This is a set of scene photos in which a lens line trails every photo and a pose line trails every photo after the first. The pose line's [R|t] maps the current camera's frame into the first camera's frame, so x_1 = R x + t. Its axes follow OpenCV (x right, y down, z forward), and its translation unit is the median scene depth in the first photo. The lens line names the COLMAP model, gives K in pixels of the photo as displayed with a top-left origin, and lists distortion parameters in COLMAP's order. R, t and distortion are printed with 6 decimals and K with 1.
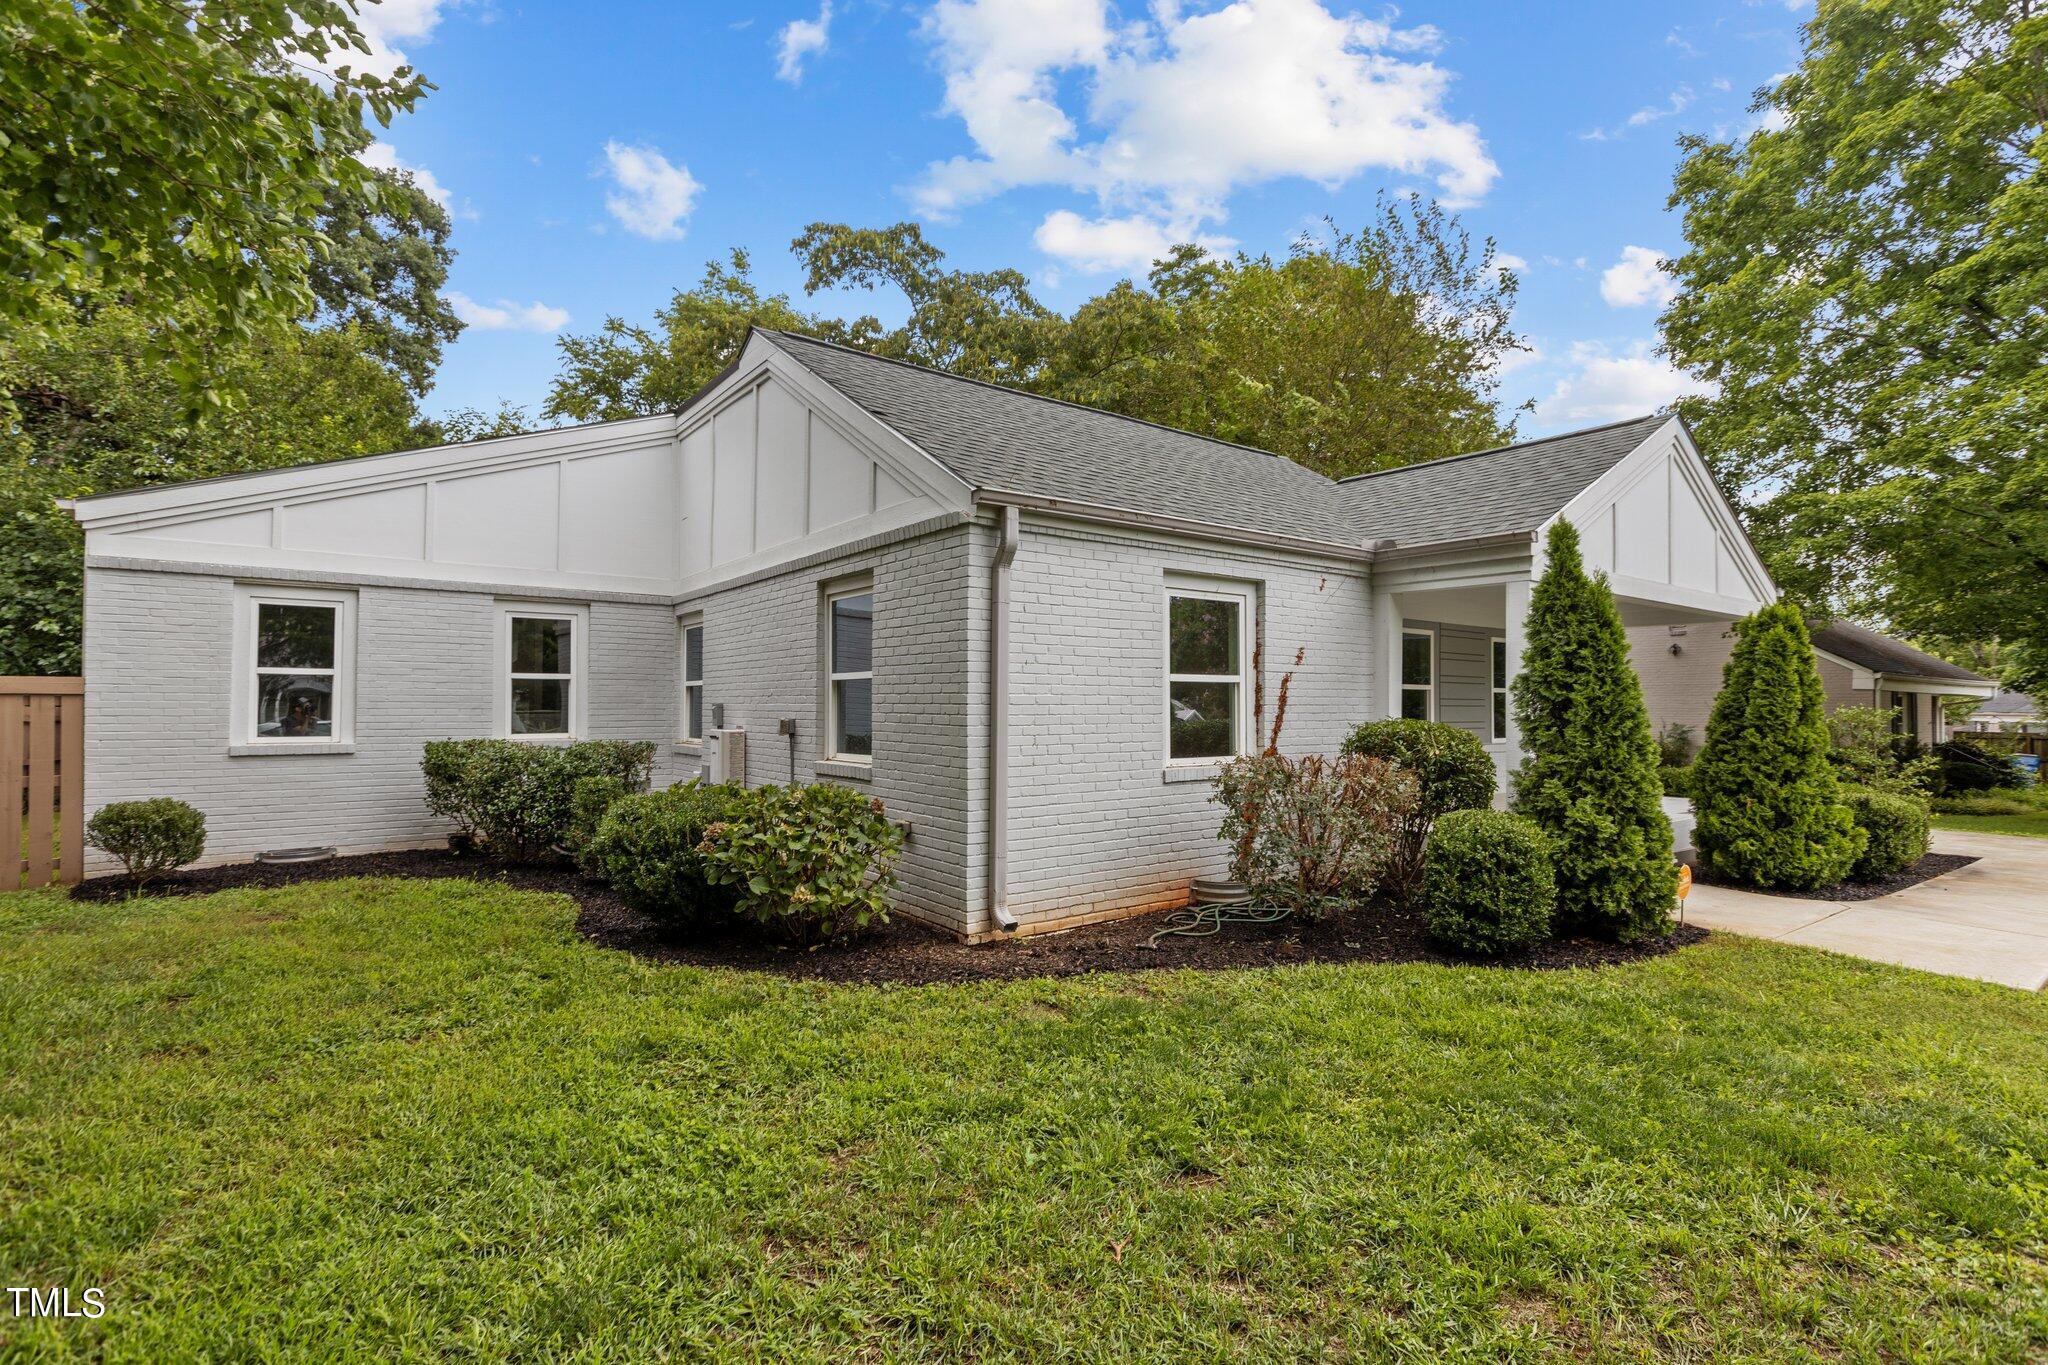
lens RADIAL K [[998.4, 0, 1016.9], [0, 998.4, 688.8], [0, 0, 1]] dist [0.002823, 0.000068]
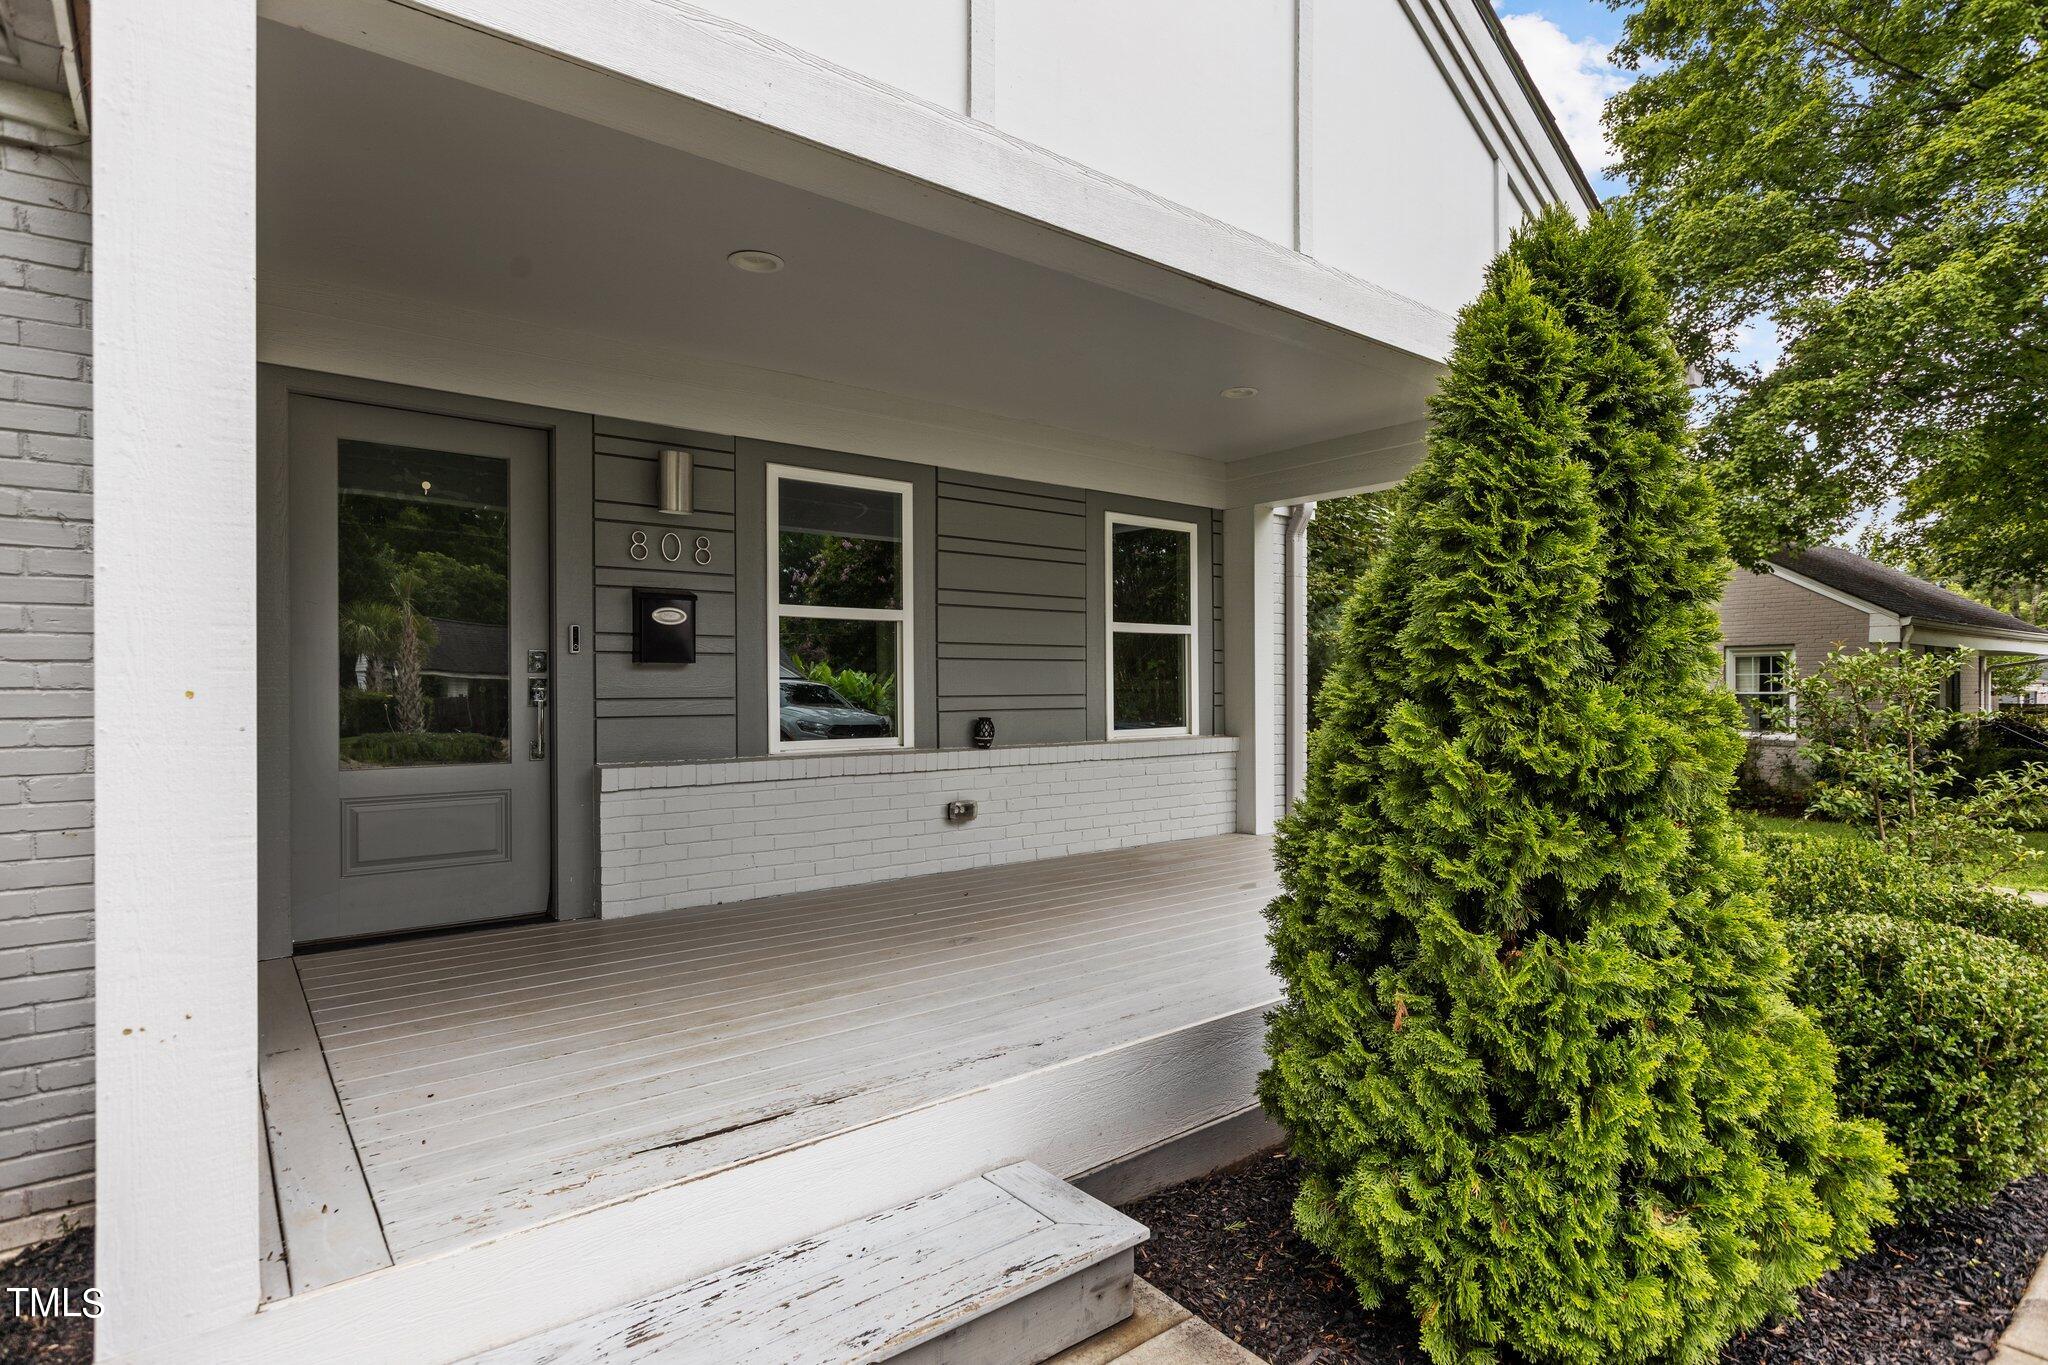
lens RADIAL K [[1041.9, 0, 1028.8], [0, 1041.9, 688.1], [0, 0, 1]] dist [-0.000882, -0.003197]
pose [[0.999850, -0.011965, 0.012545, 0.649726], [0.011770, 0.999810, 0.015518, 0.033400], [-0.012729, -0.015368, 0.999801, 0.765724]]
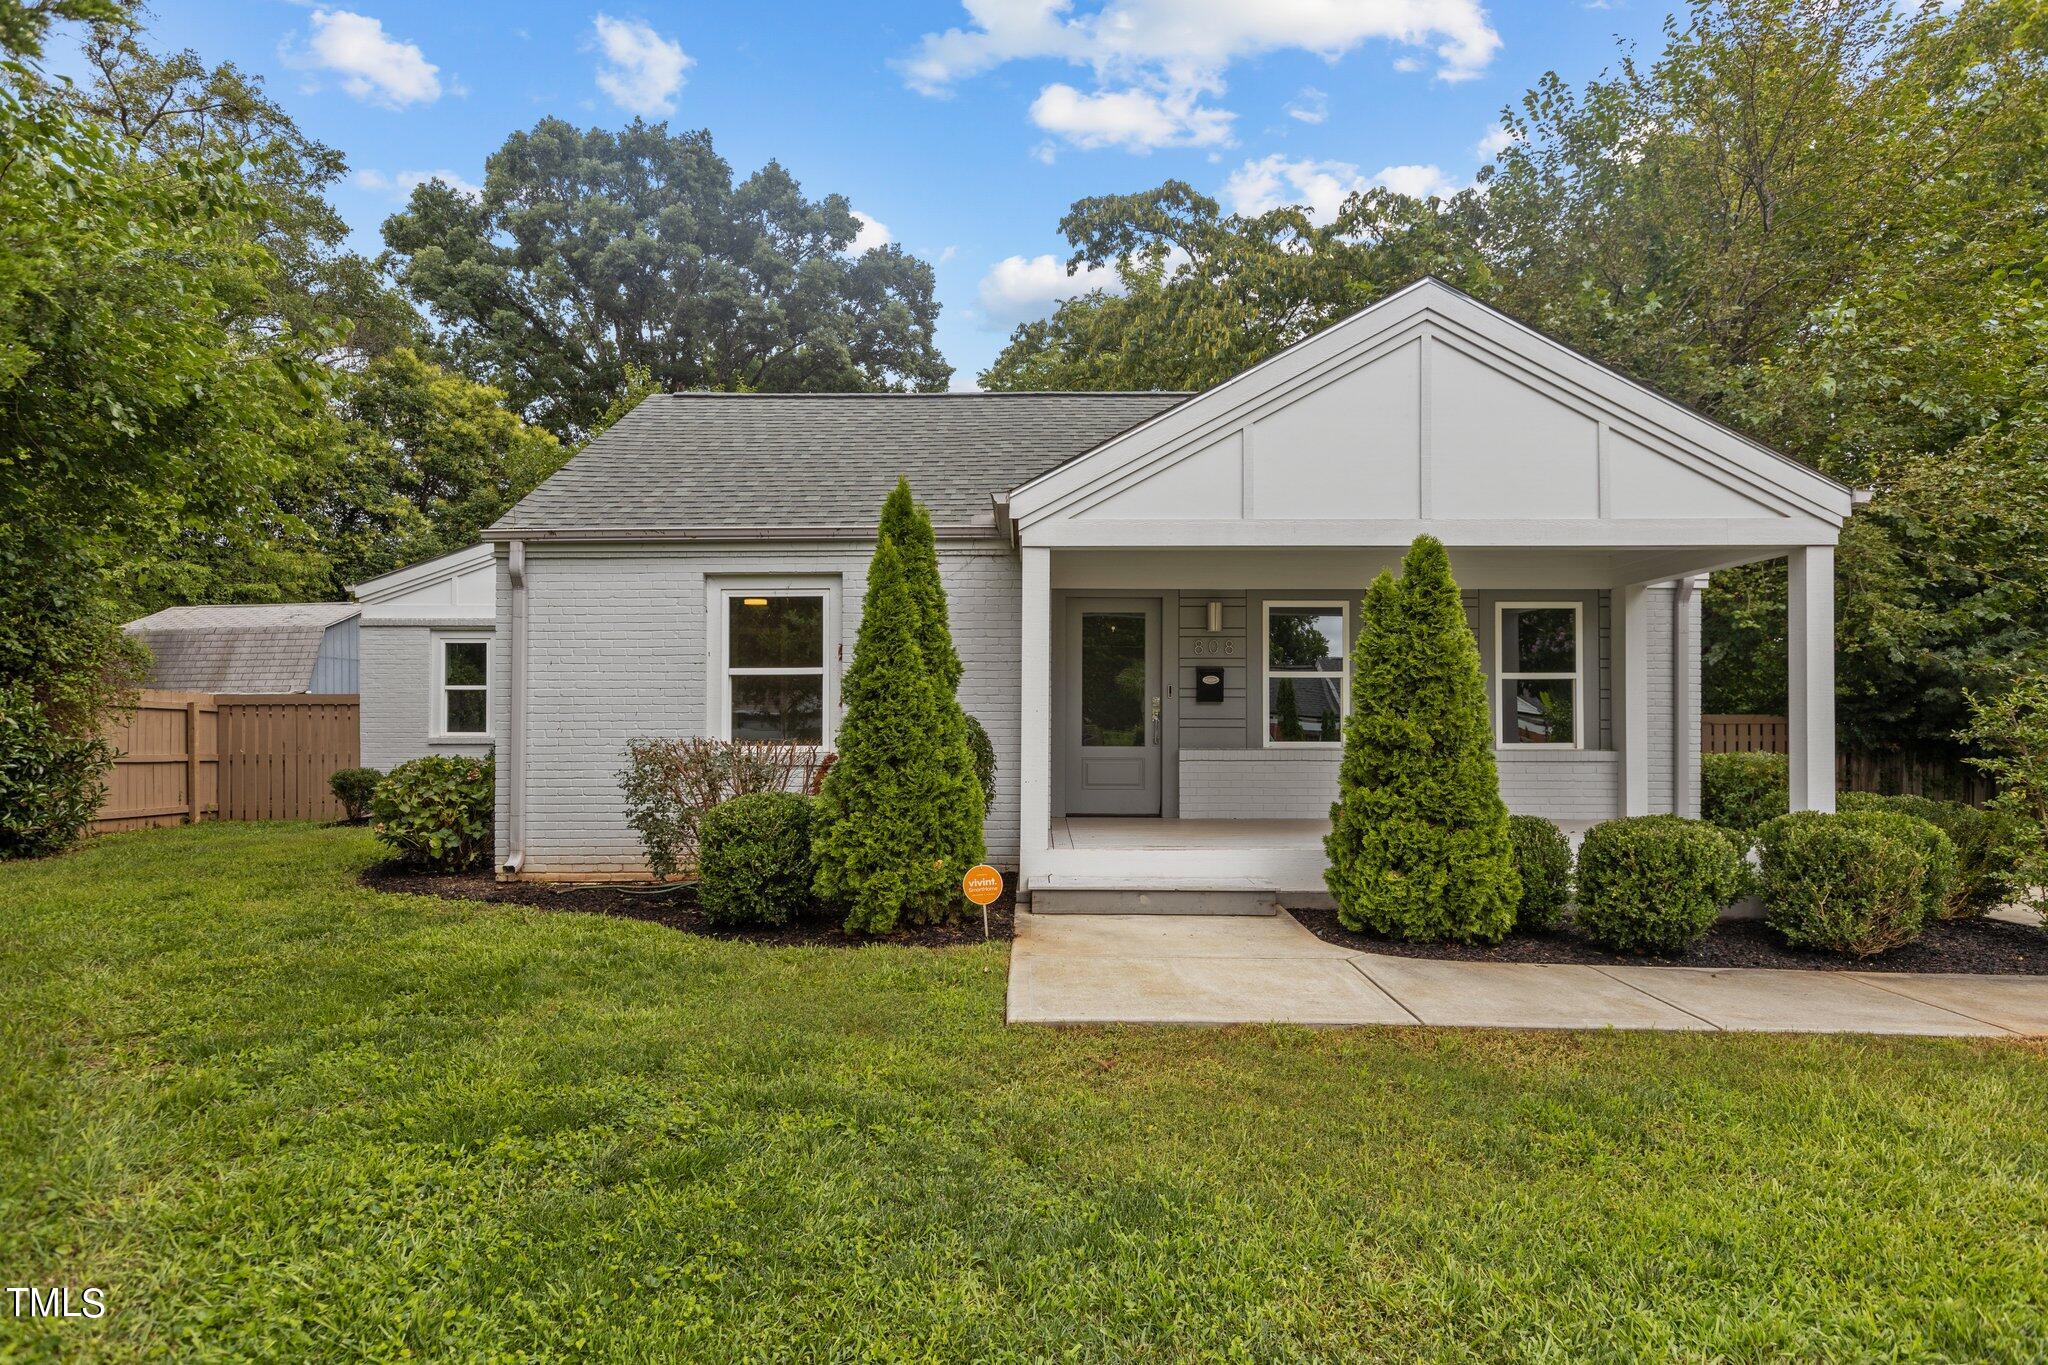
lens RADIAL K [[1196.5, 0, 1019.4], [0, 1196.5, 696.9], [0, 0, 1]] dist [-0.003532, -0.000194]
pose [[0.779180, -0.020809, -0.626455, 1.120975], [0.013060, 0.999771, -0.016966, 0.040284], [0.626665, 0.005038, 0.779273, 0.163057]]
